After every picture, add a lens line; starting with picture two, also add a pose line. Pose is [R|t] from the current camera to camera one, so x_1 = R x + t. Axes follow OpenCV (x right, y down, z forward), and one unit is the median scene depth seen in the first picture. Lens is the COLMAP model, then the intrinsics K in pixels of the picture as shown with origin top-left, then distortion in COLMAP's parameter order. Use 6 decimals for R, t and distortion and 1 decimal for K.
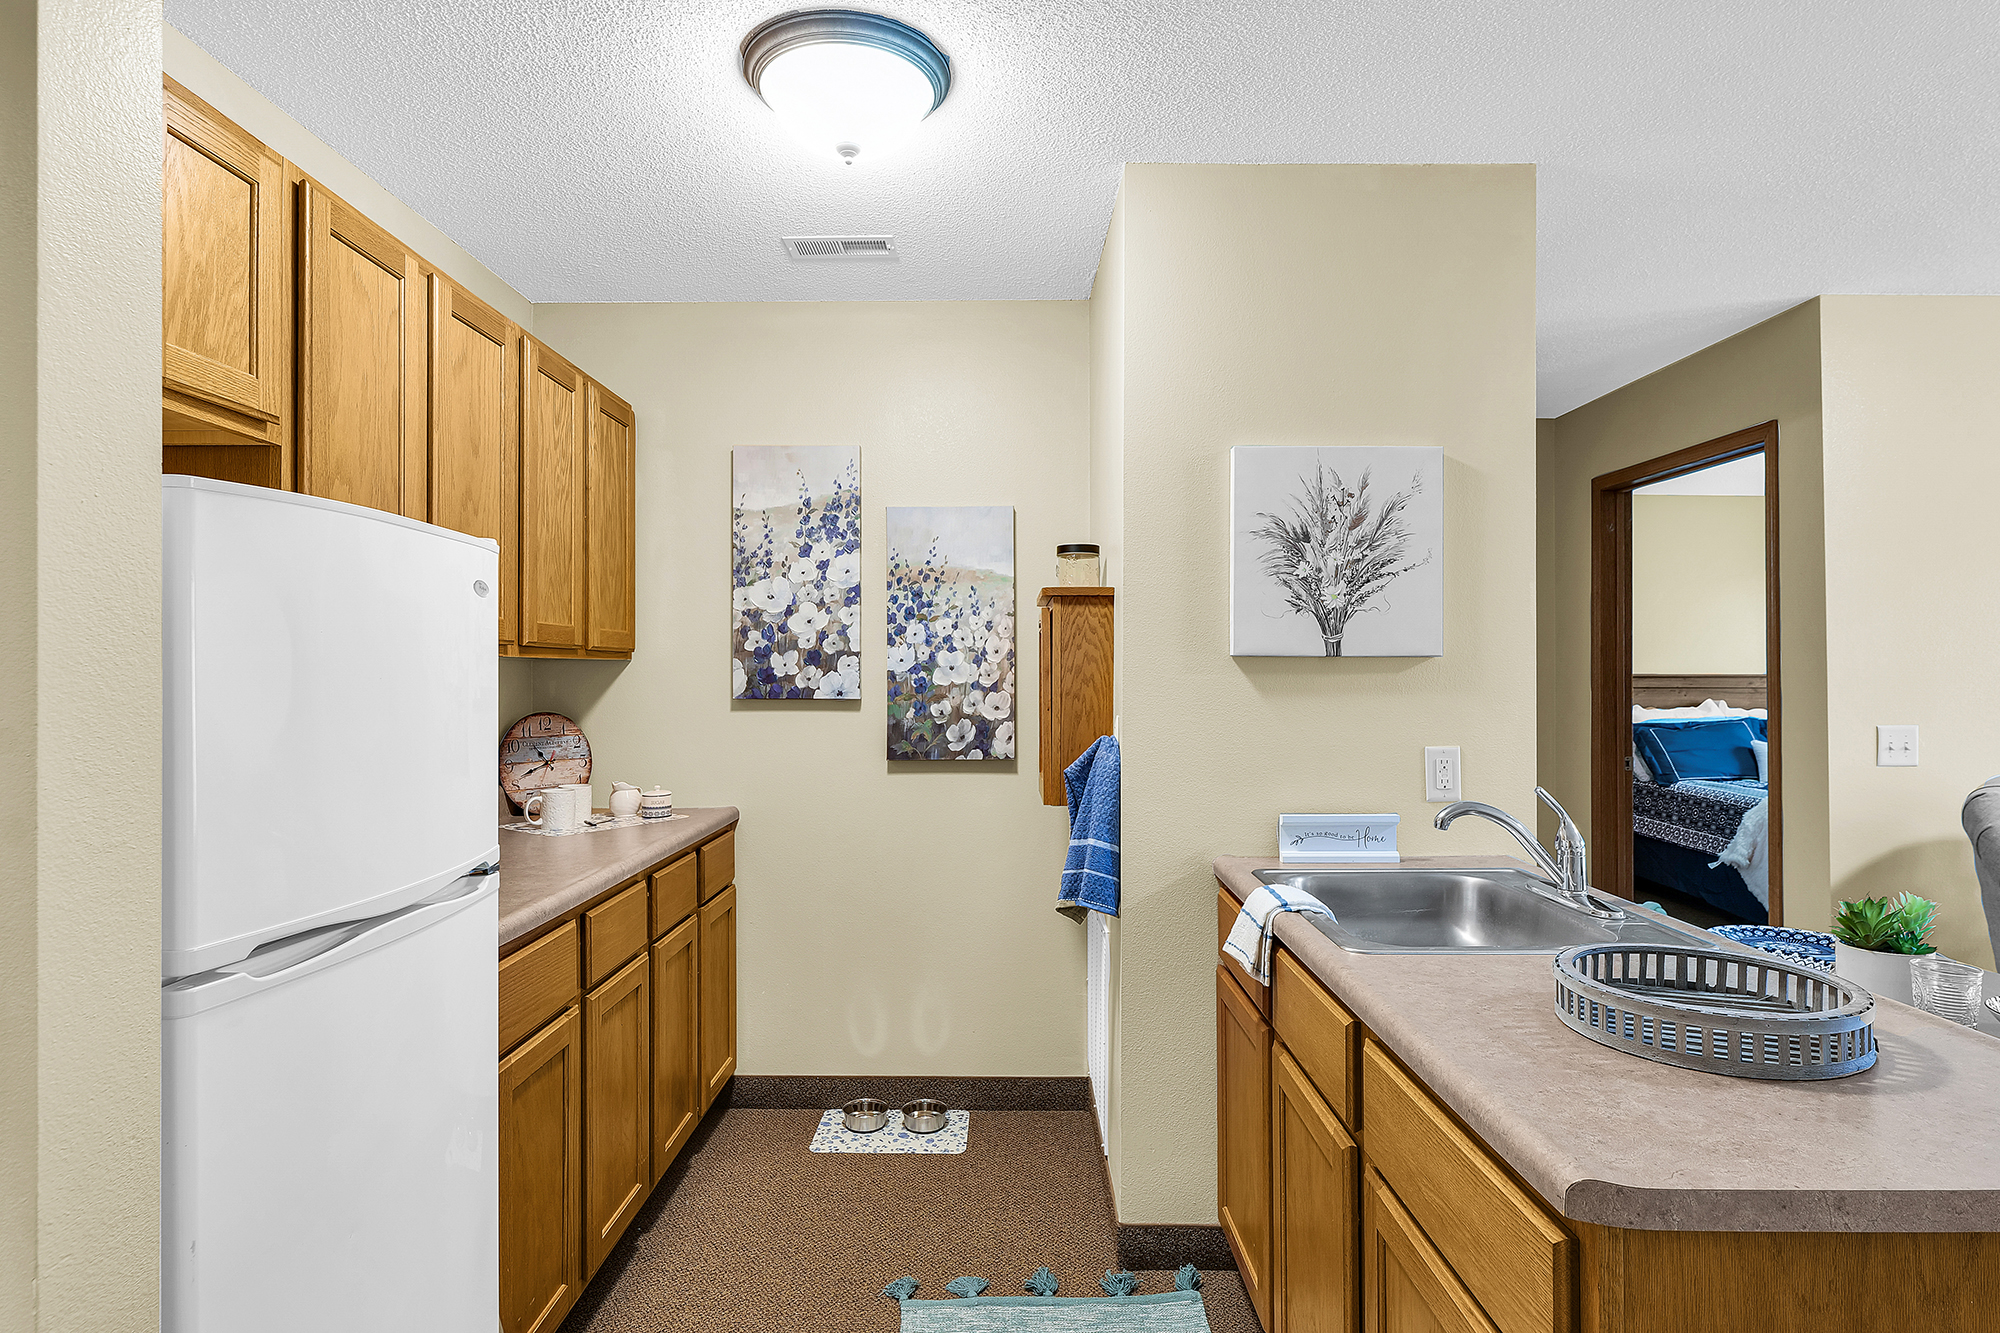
lens RADIAL K [[1044.4, 0, 991.9], [0, 1044.4, 673.0], [0, 0, 1]] dist [-0.001332, -0.000243]
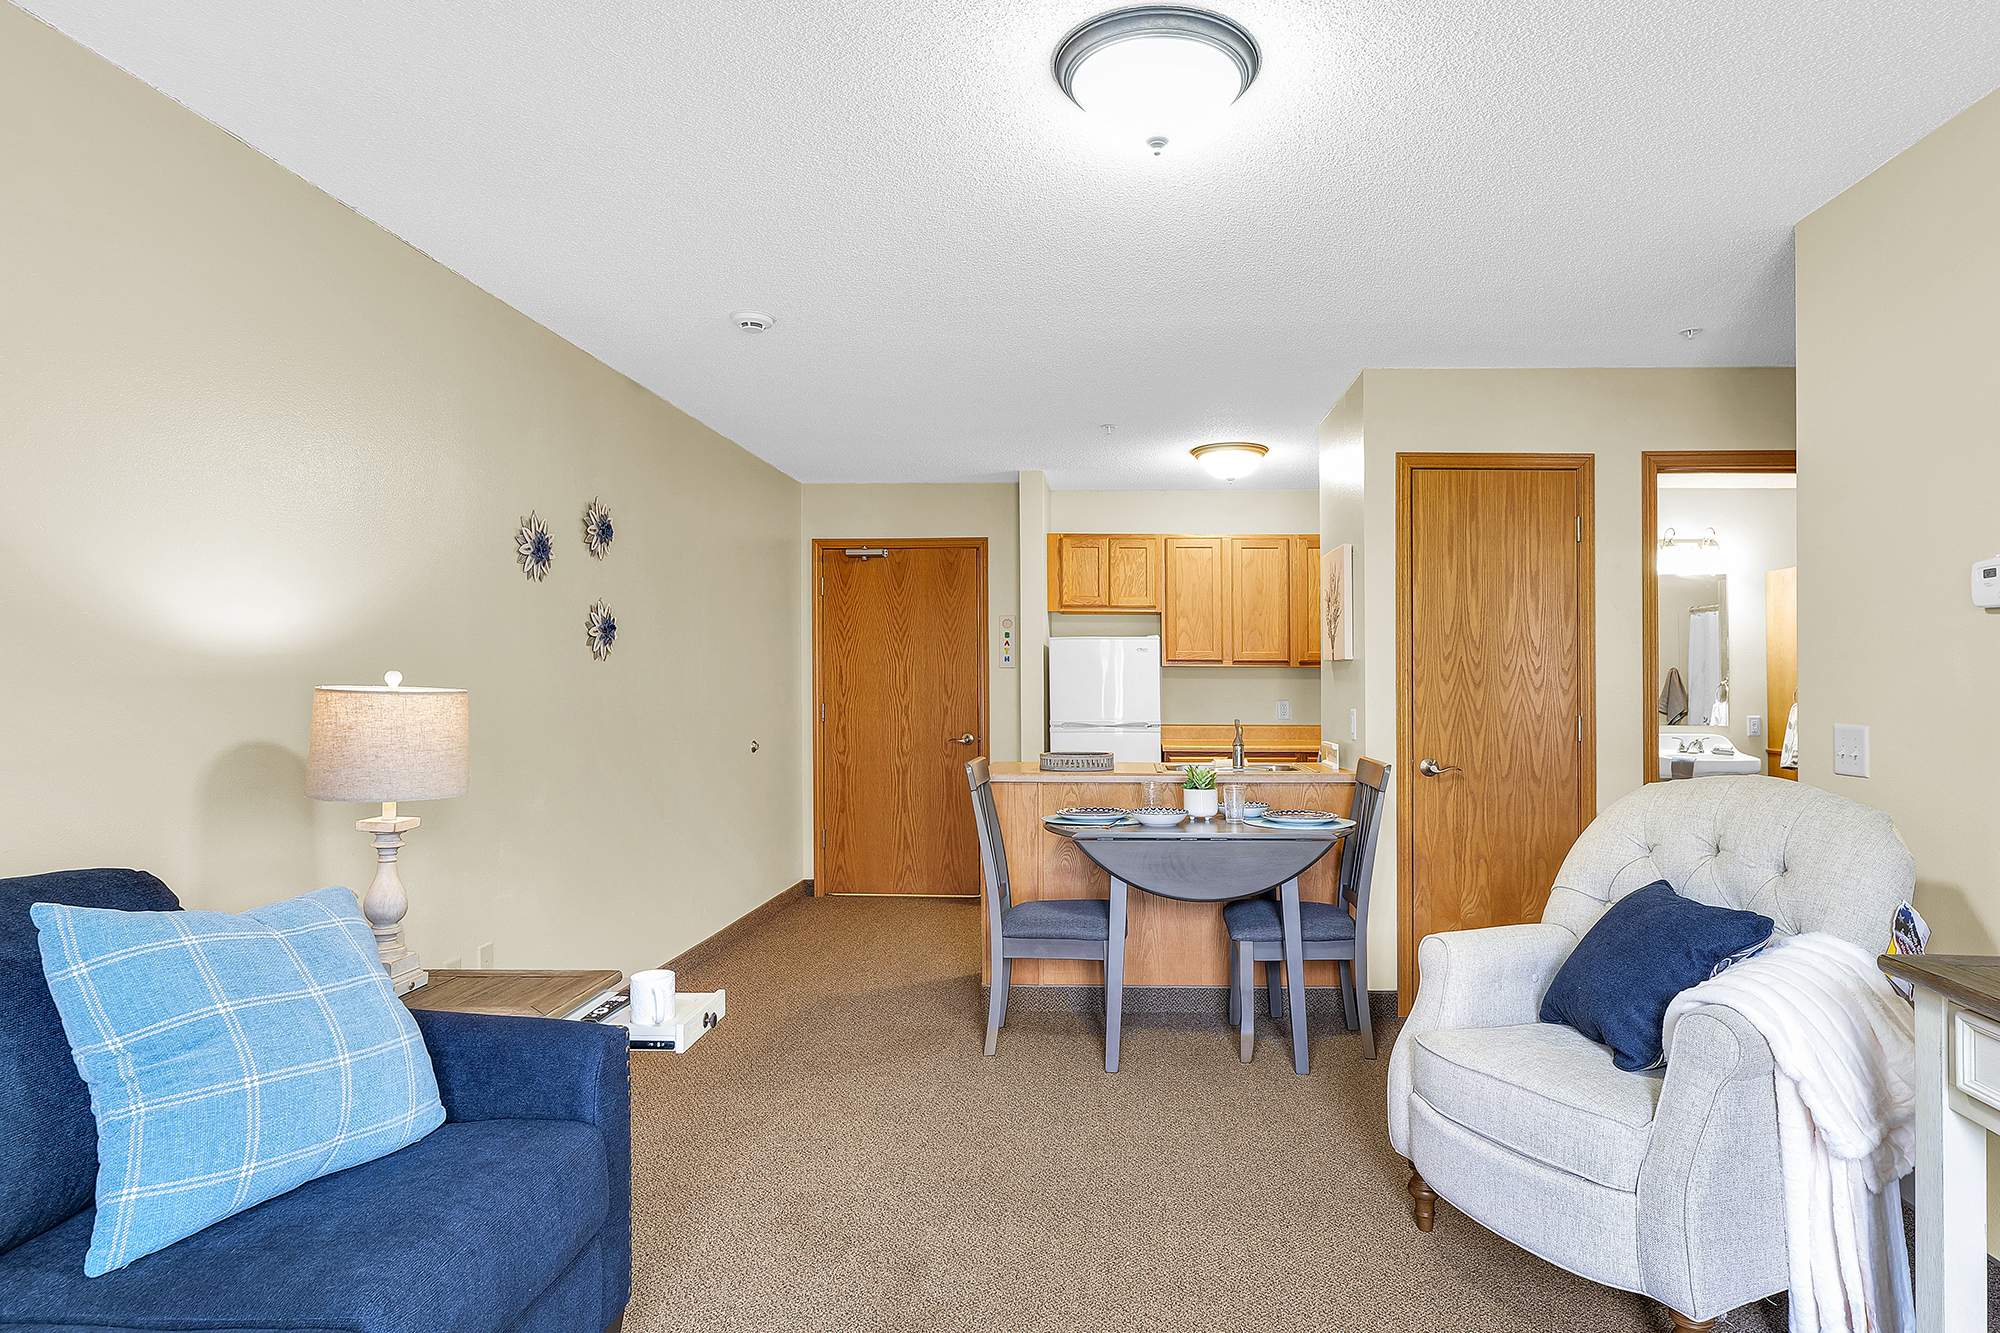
lens RADIAL K [[1169.7, 0, 1000.8], [0, 1169.7, 653.9], [0, 0, 1]] dist [-0.007563, 0.000395]
pose [[-0.098950, -0.025432, -0.994767, 2.524586], [0.000150, 0.999673, -0.025572, 0.026829], [0.995092, -0.002680, -0.098914, 0.605154]]
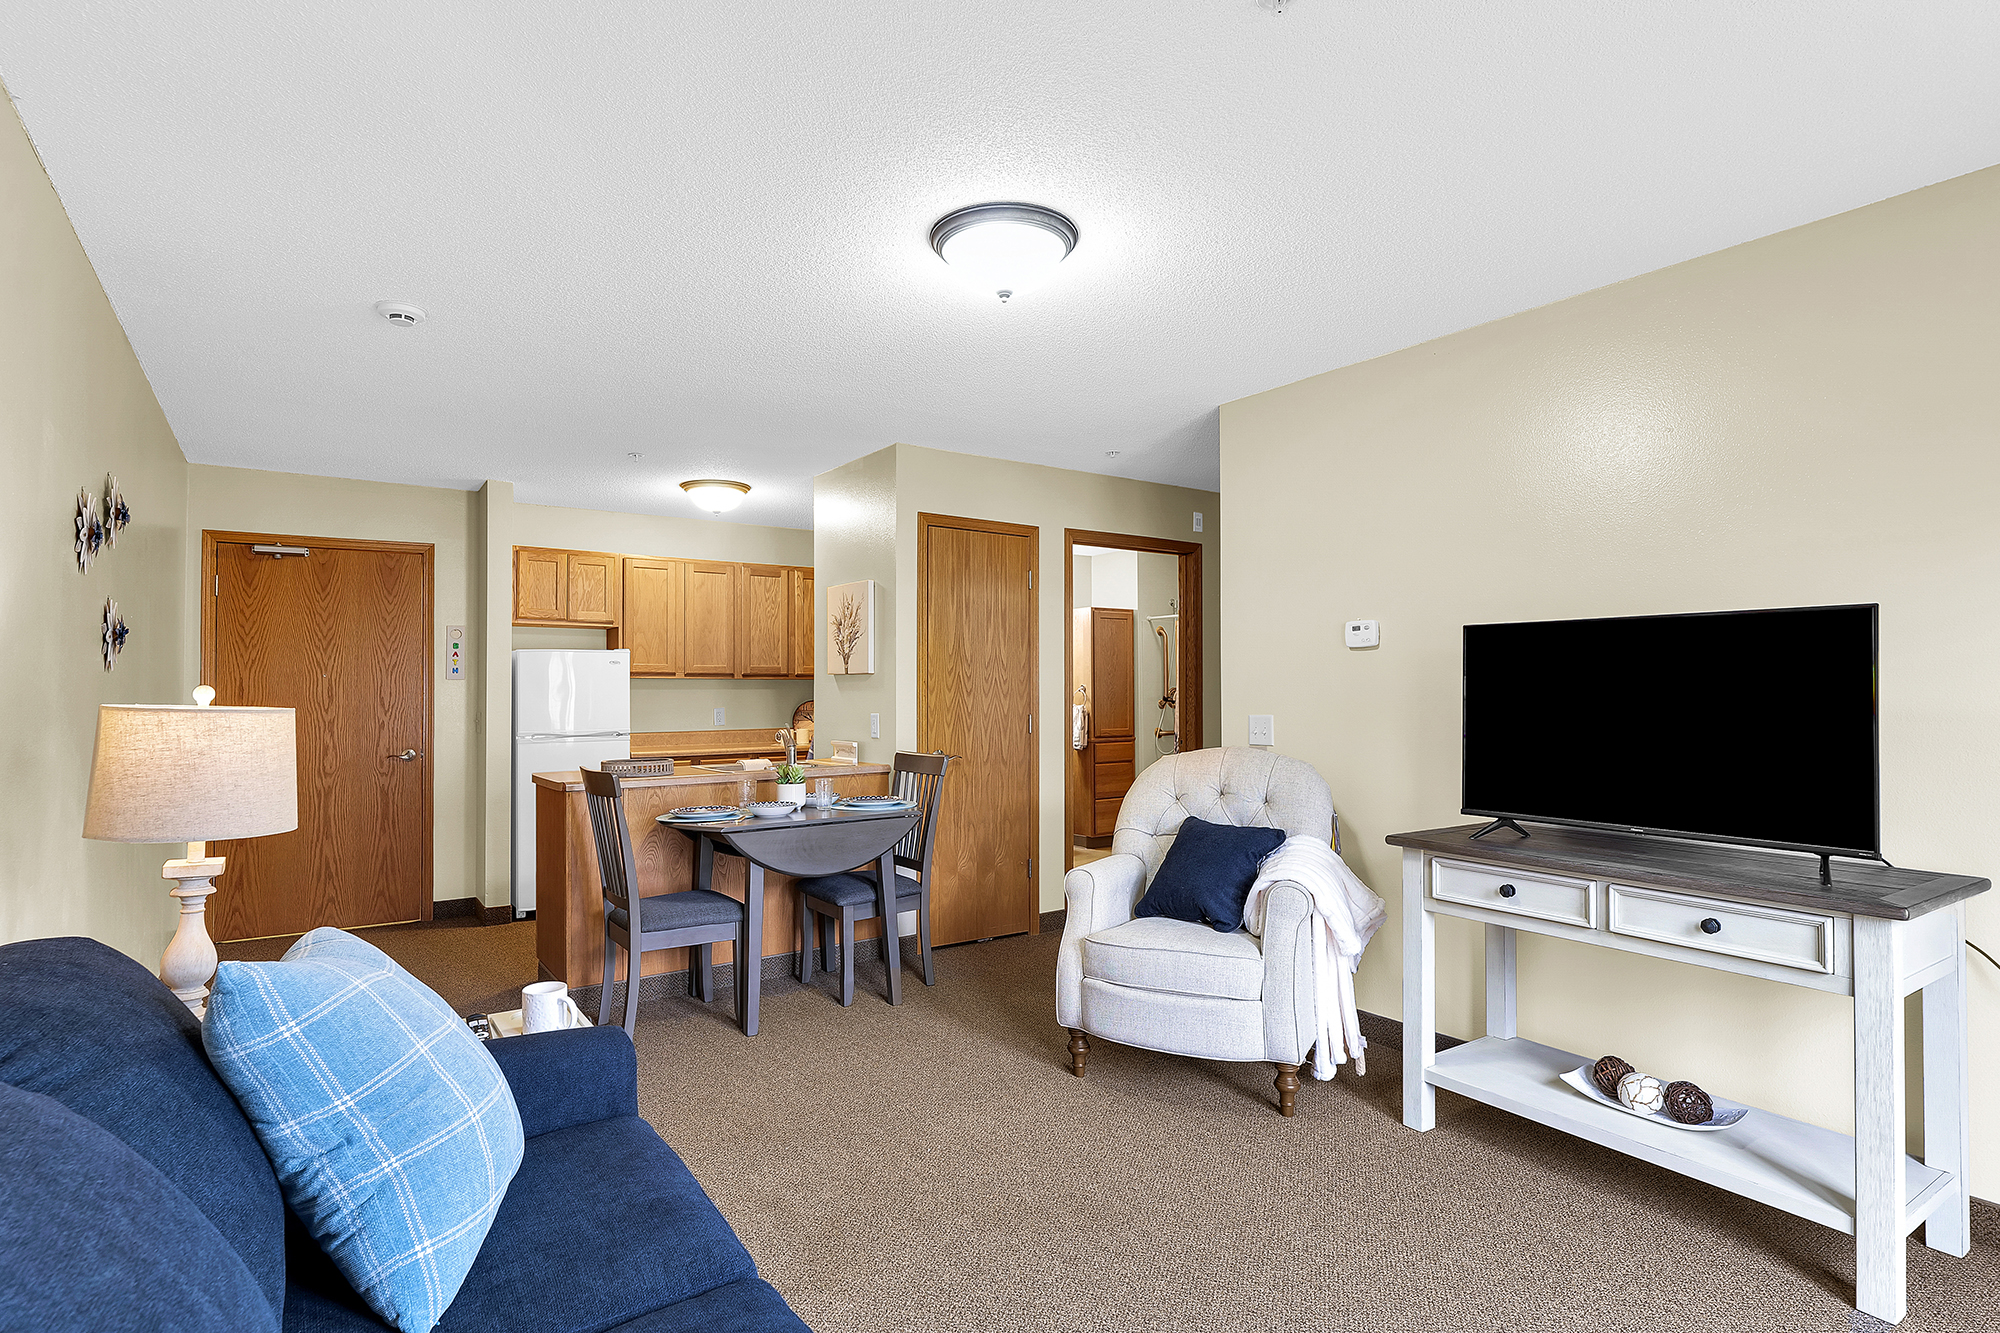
lens RADIAL K [[1114.5, 0, 981.6], [0, 1114.5, 647.5], [0, 0, 1]] dist [0.007933, -0.001885]
pose [[0.545493, -0.036462, -0.837322, 2.584438], [0.008538, 0.999243, -0.037951, 0.022477], [0.838072, 0.013553, 0.545391, -0.109094]]
